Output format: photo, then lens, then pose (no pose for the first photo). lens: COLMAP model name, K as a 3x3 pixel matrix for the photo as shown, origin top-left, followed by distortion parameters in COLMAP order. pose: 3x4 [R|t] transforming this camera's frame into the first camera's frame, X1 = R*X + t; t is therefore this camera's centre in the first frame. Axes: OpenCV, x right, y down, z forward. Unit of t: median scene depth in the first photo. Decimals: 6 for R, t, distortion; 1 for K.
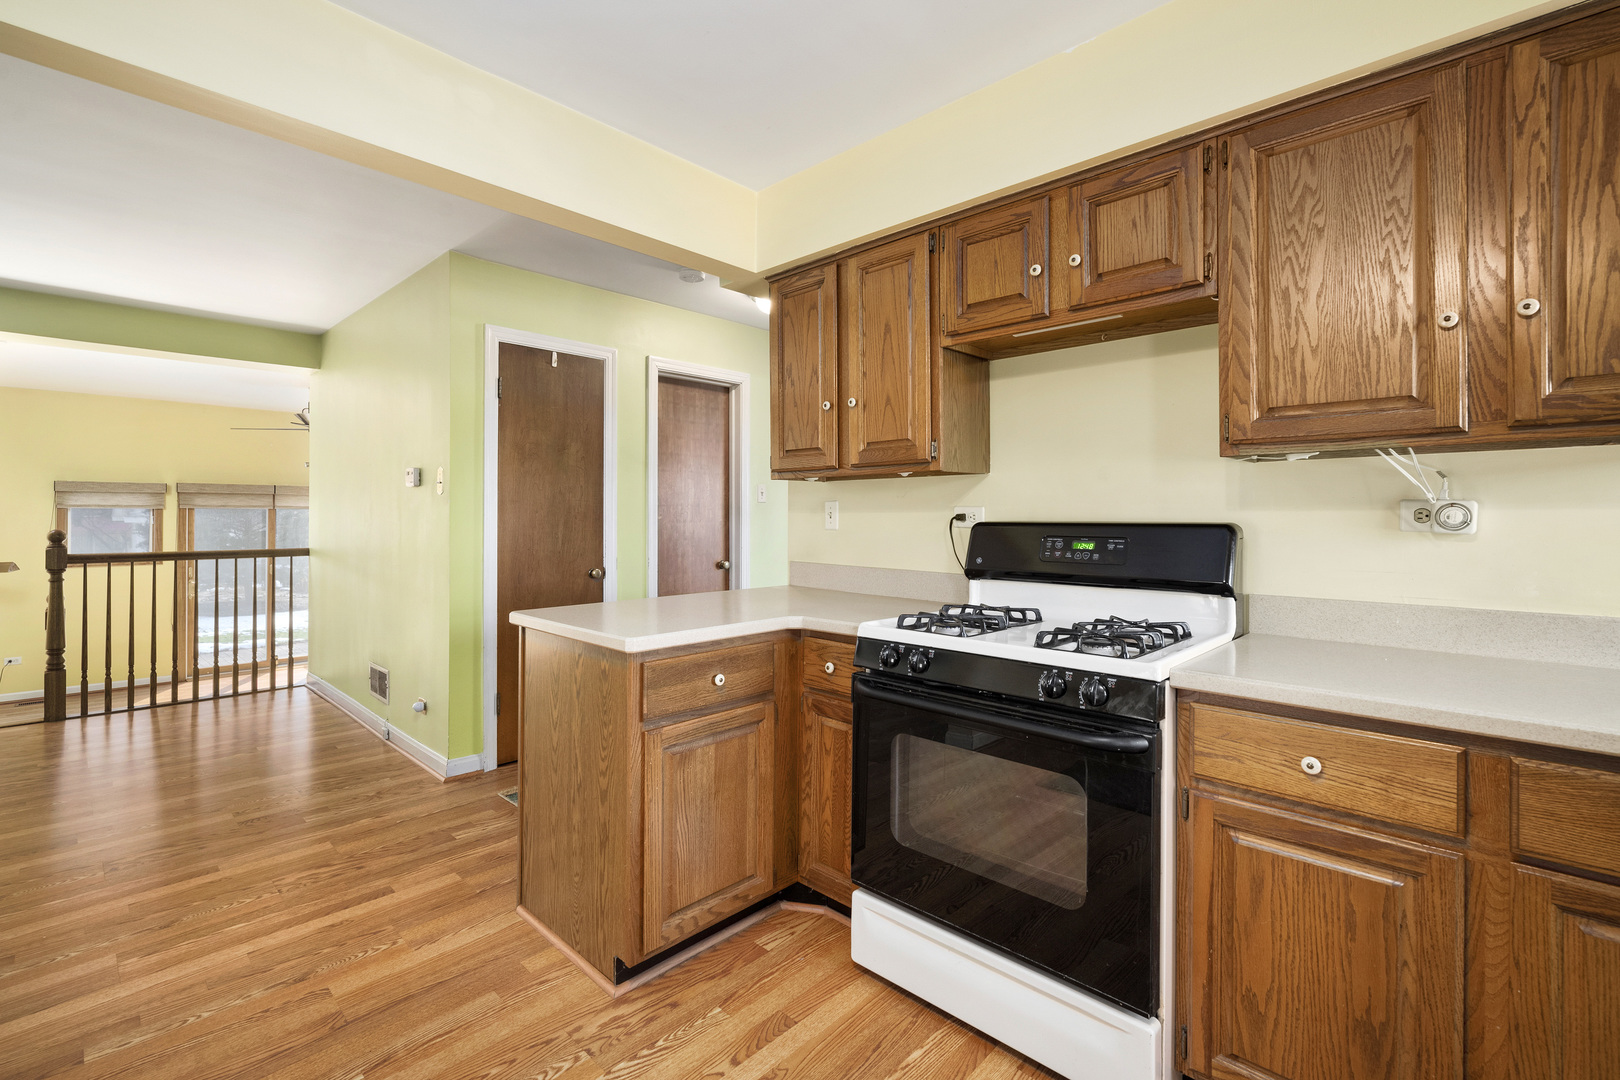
lens RADIAL K [[737.4, 0, 814.0], [0, 737.4, 530.8], [0, 0, 1]] dist [0.002281, 0.000368]
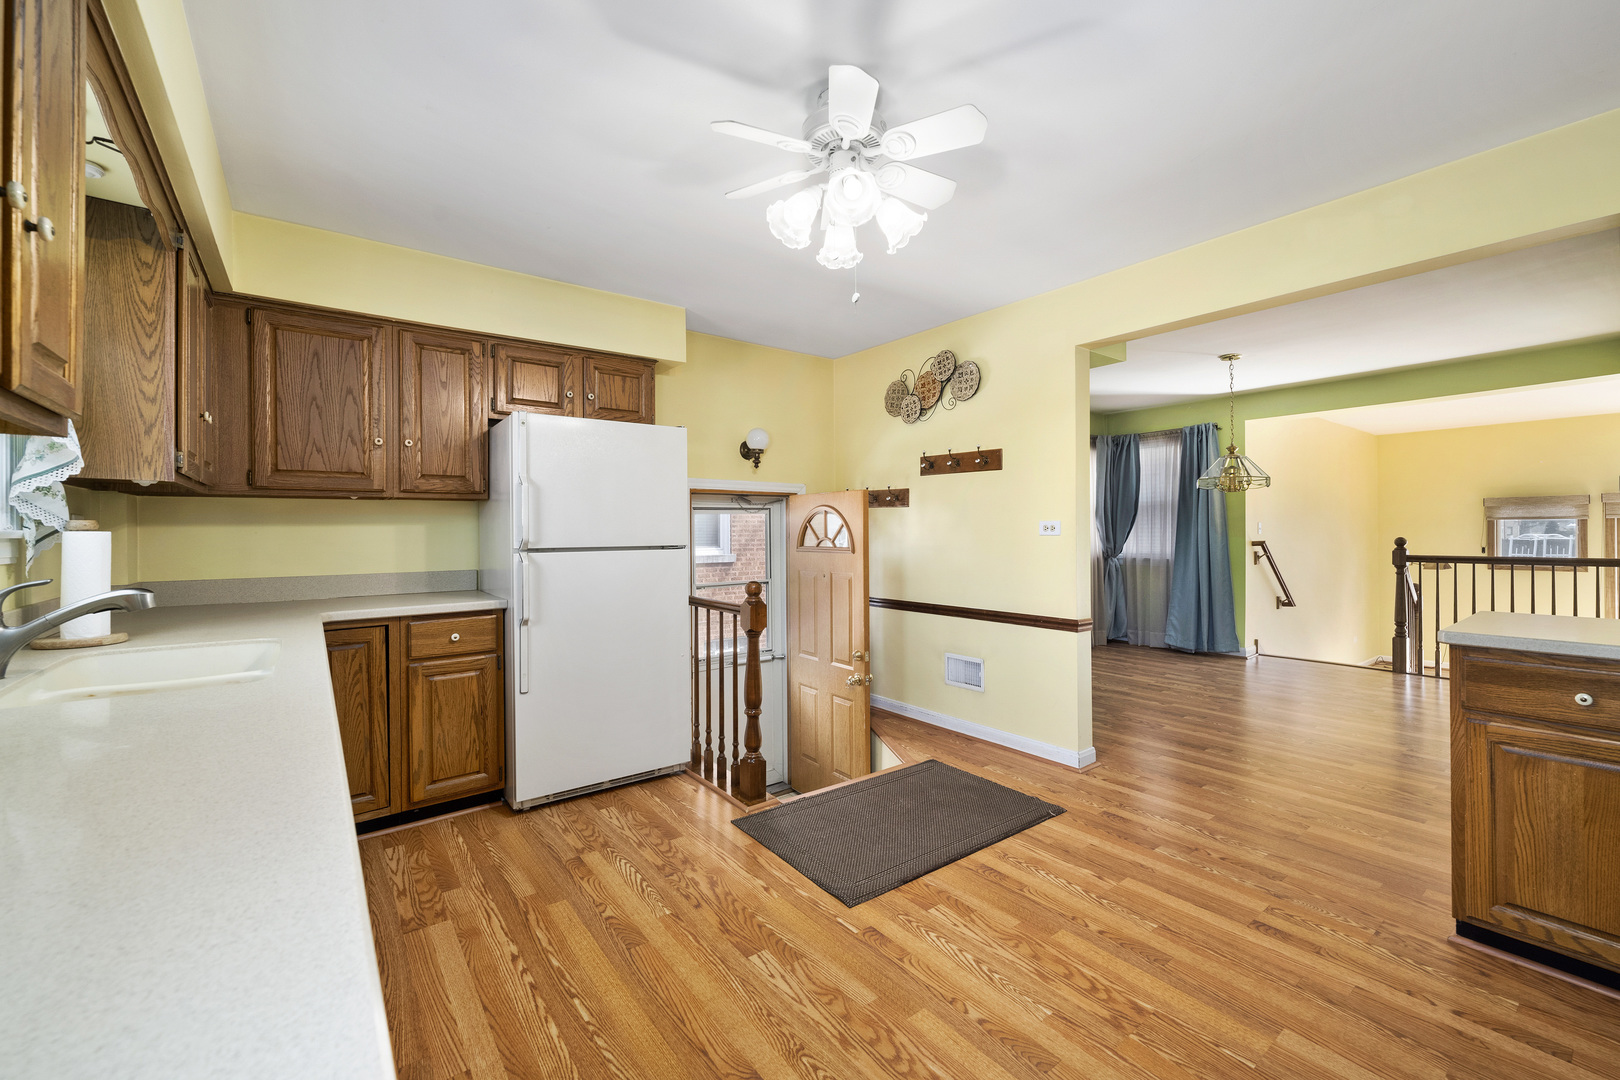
lens RADIAL K [[651.1, 0, 793.7], [0, 651.1, 527.6], [0, 0, 1]] dist [-0.001584, 0.000050]
pose [[-0.172196, -0.005134, -0.985049, 0.829087], [-0.006260, 0.999972, -0.004118, -0.014915], [0.985043, 0.005457, -0.172224, 0.124064]]
